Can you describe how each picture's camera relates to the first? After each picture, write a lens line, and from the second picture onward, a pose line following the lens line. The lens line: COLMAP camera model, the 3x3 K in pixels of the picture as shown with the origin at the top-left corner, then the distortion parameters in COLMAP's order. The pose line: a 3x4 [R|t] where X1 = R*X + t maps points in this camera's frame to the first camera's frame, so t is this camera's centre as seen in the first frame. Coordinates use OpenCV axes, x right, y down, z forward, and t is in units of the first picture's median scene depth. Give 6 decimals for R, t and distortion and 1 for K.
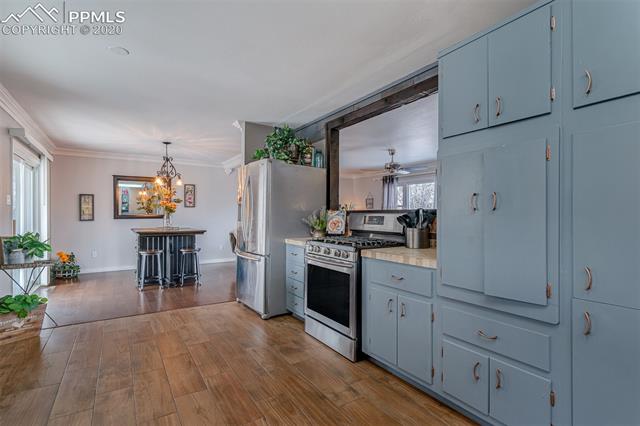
lens RADIAL K [[290.0, 0, 319.7], [0, 290.0, 206.8], [0, 0, 1]] dist [0.000056, 0.000309]
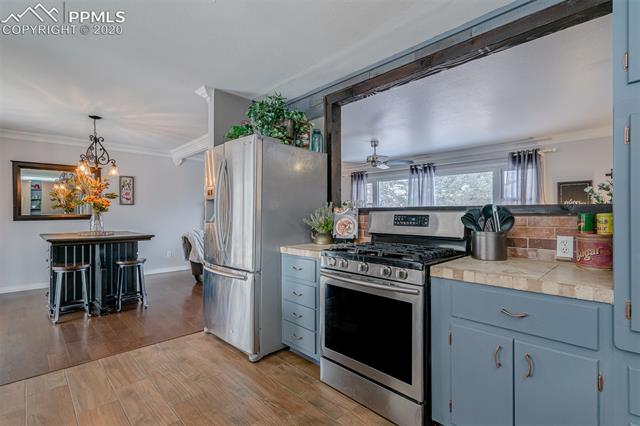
lens RADIAL K [[290.0, 0, 319.7], [0, 290.0, 206.8], [0, 0, 1]] dist [0.000056, 0.000309]
pose [[0.983995, -0.000709, 0.178197, -0.138580], [-0.000091, 0.999990, 0.004481, 0.006230], [-0.178198, -0.004426, 0.983985, 0.245421]]
